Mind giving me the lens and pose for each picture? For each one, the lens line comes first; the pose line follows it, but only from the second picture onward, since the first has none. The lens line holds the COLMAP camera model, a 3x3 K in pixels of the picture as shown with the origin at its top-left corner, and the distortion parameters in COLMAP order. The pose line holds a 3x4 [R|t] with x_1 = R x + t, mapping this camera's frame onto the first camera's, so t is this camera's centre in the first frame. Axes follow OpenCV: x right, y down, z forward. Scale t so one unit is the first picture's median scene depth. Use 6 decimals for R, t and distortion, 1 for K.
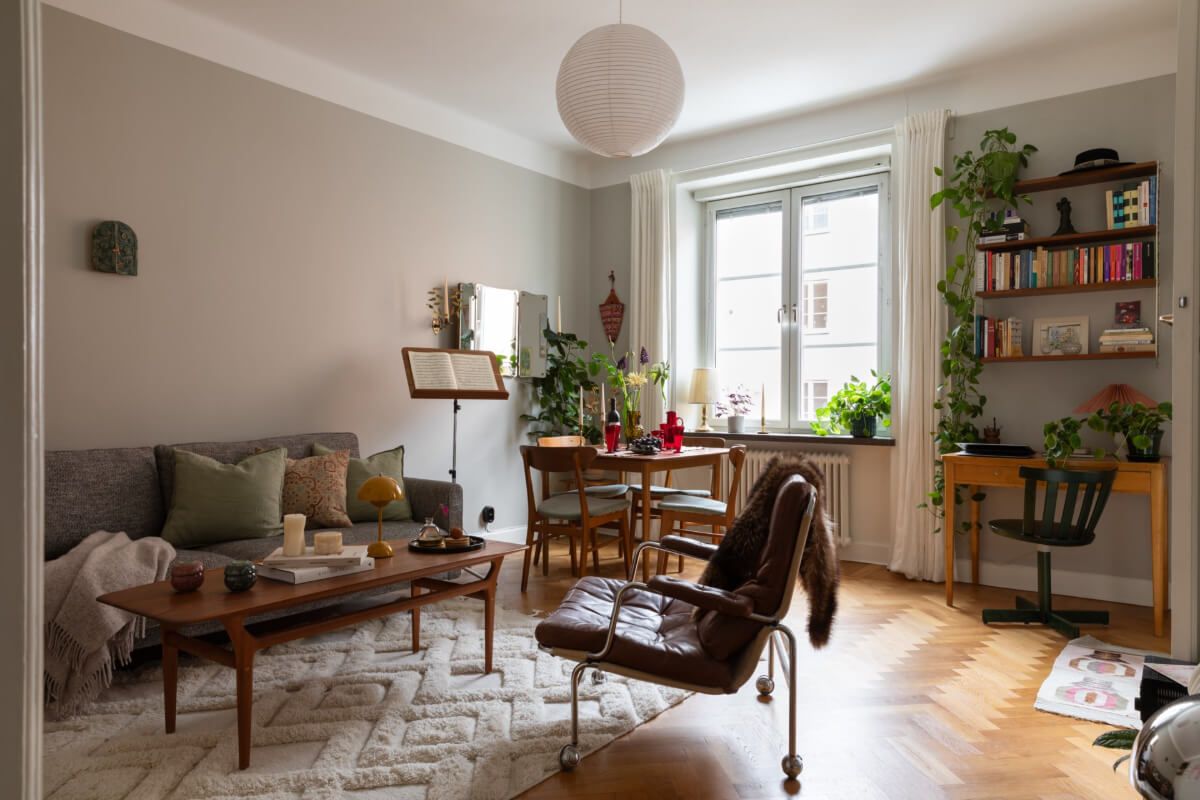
lens RADIAL K [[810.1, 0, 579.6], [0, 810.1, 400.8], [0, 0, 1]] dist [0.006860, 0.003016]
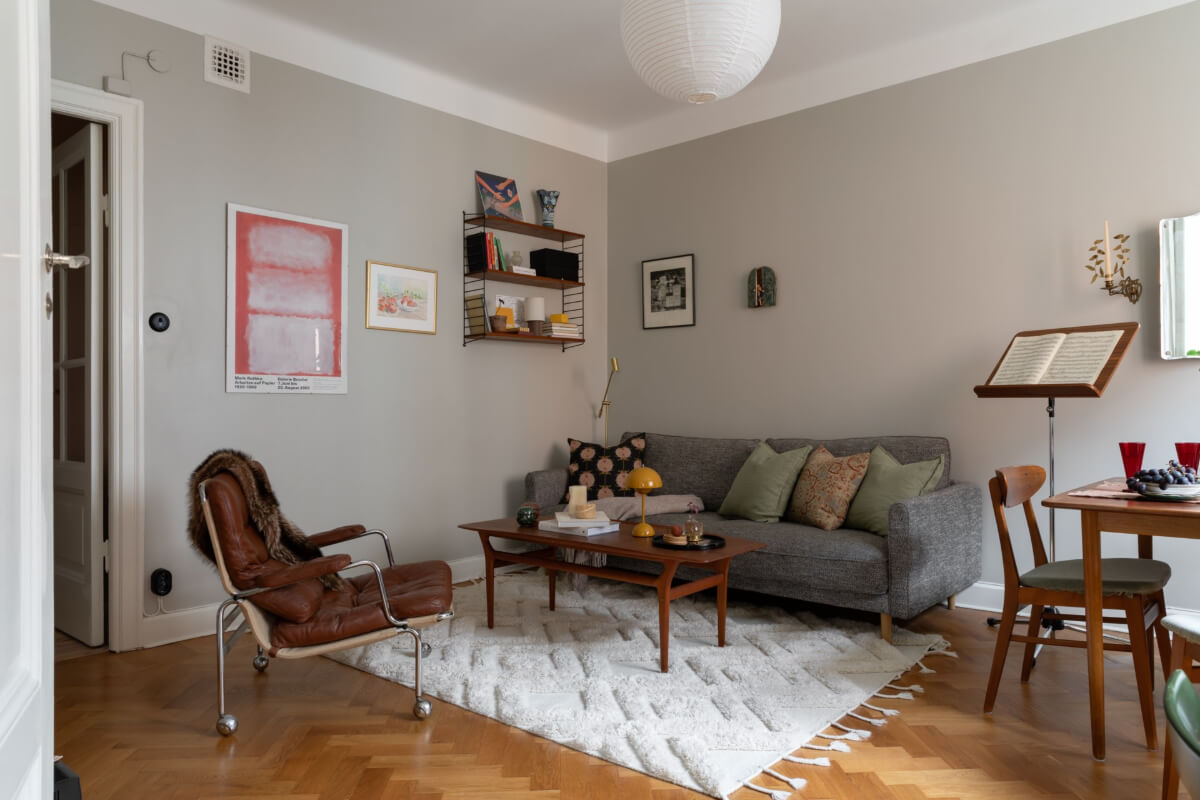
lens RADIAL K [[827.4, 0, 590.8], [0, 827.4, 394.0], [0, 0, 1]] dist [0.002013, -0.000584]
pose [[-0.052744, -0.020855, -0.998390, 0.760869], [0.011707, 0.999700, -0.021501, 0.008621], [0.998539, -0.012822, -0.052484, 0.782334]]
